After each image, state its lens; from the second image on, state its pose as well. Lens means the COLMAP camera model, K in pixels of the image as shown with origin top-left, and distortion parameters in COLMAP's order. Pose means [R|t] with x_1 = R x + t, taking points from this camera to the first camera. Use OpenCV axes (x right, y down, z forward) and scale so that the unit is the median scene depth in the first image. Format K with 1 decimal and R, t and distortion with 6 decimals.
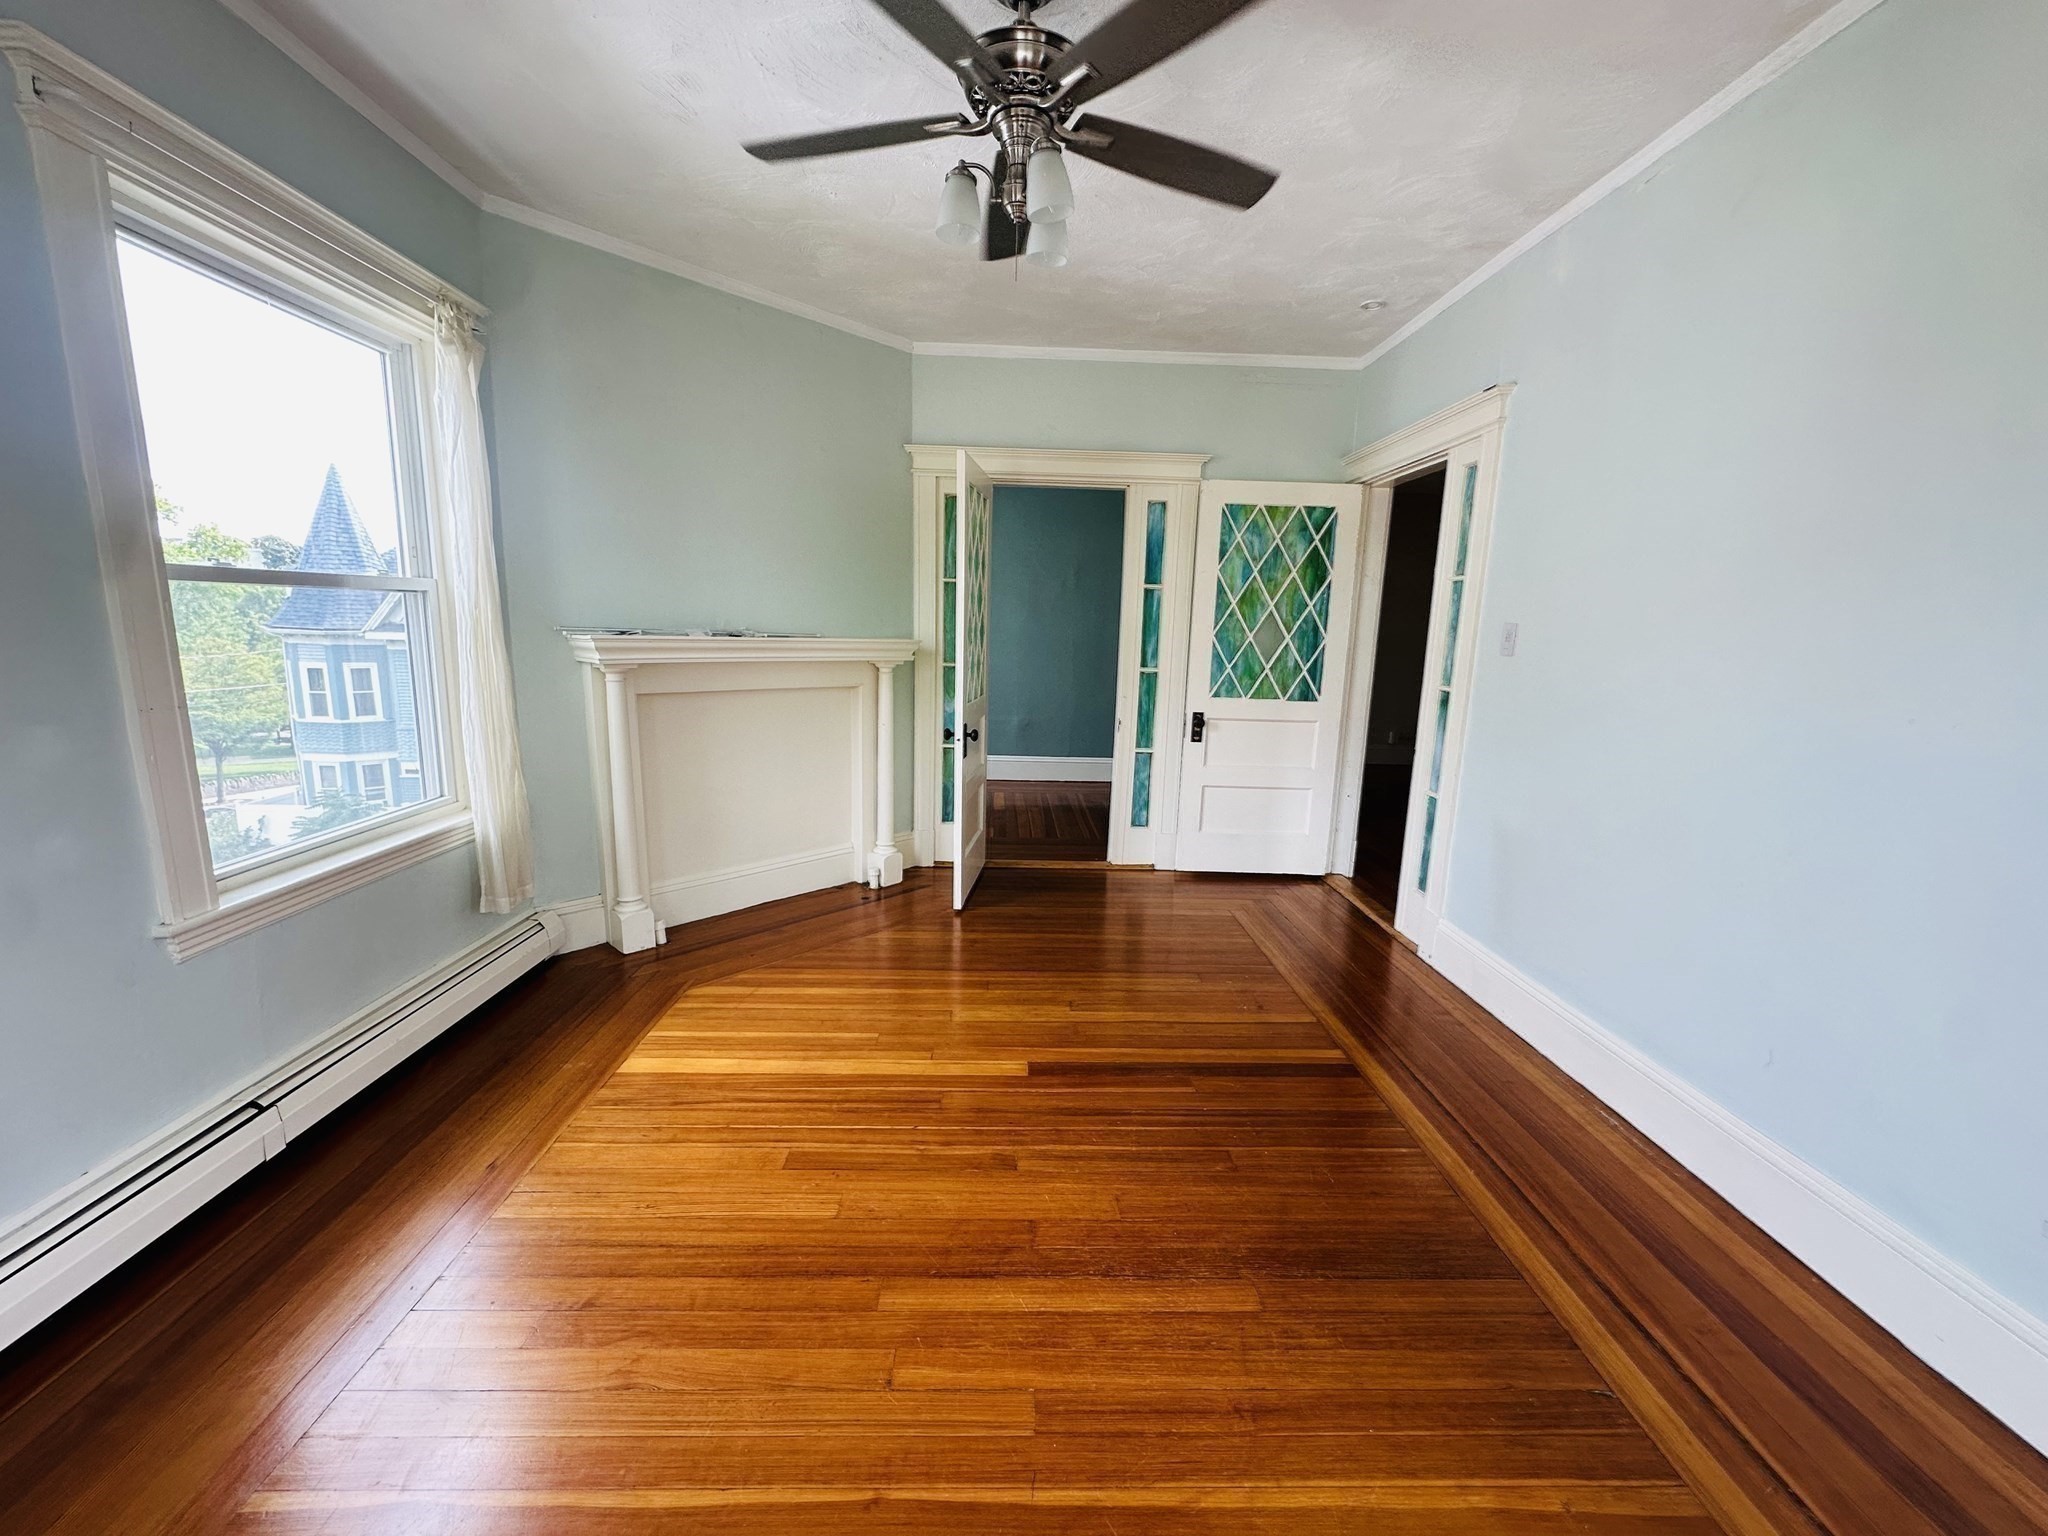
lens RADIAL K [[819.8, 0, 1022.4], [0, 819.8, 771.3], [0, 0, 1]] dist [-0.002810, 0.001104]
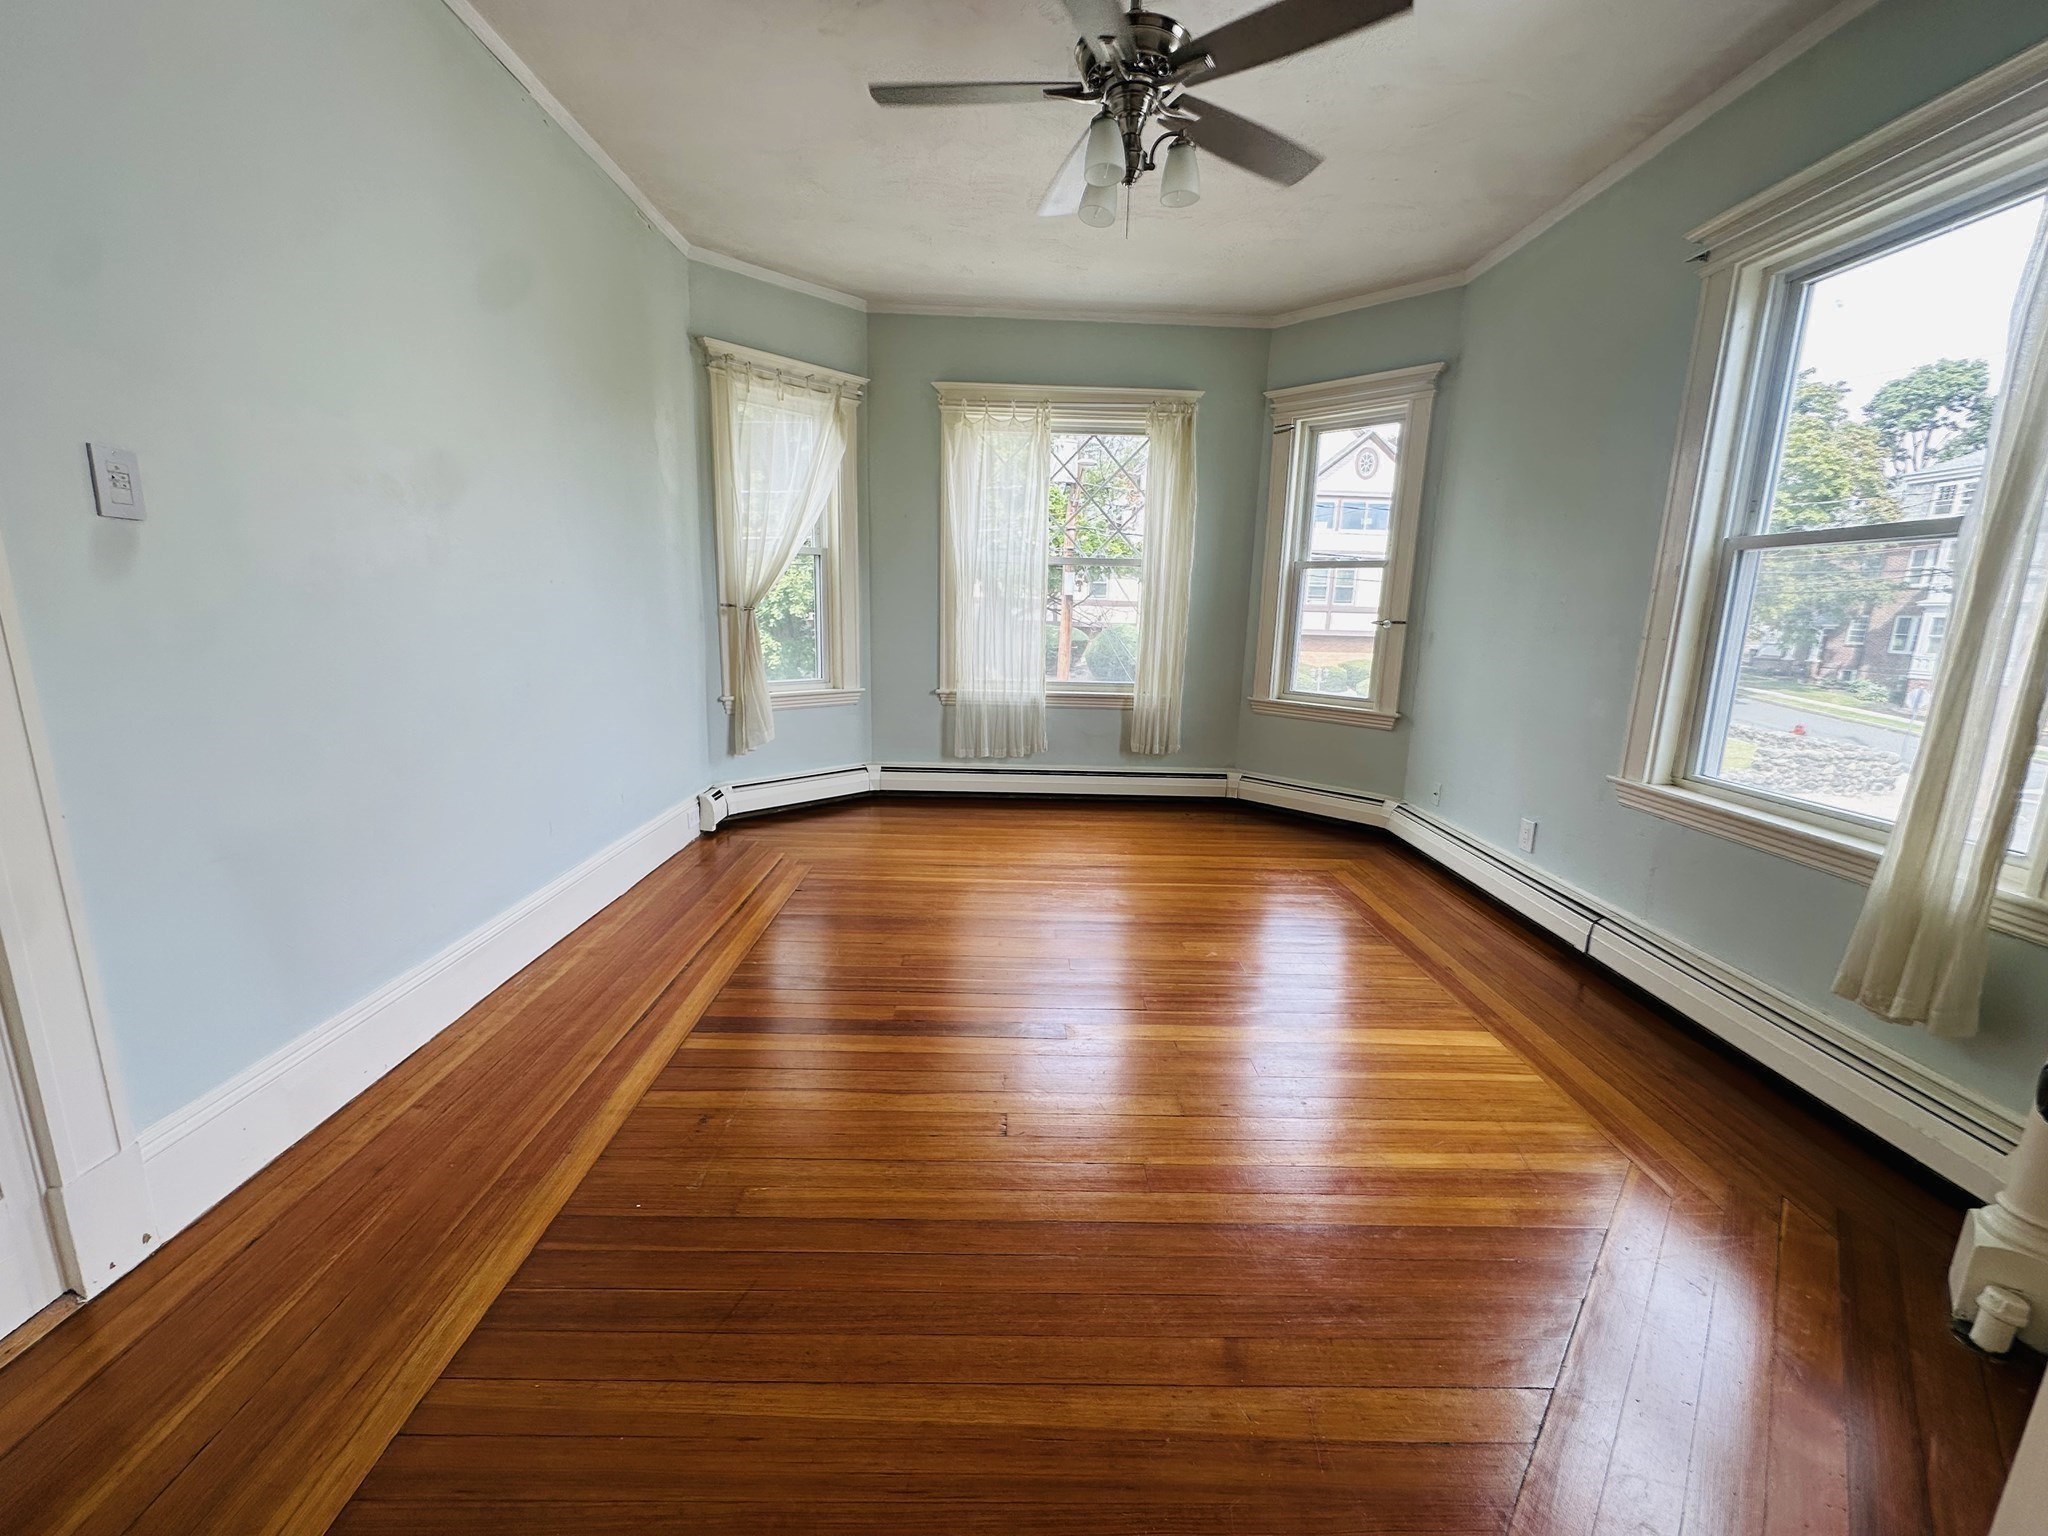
lens RADIAL K [[819.8, 0, 1020.7], [0, 819.8, 768.7], [0, 0, 1]] dist [-0.002810, 0.001104]
pose [[-0.998374, -0.056847, 0.004305, 0.073290], [-0.051109, 0.925943, 0.374189, -0.261972], [-0.025258, 0.373360, -0.927343, 1.832030]]
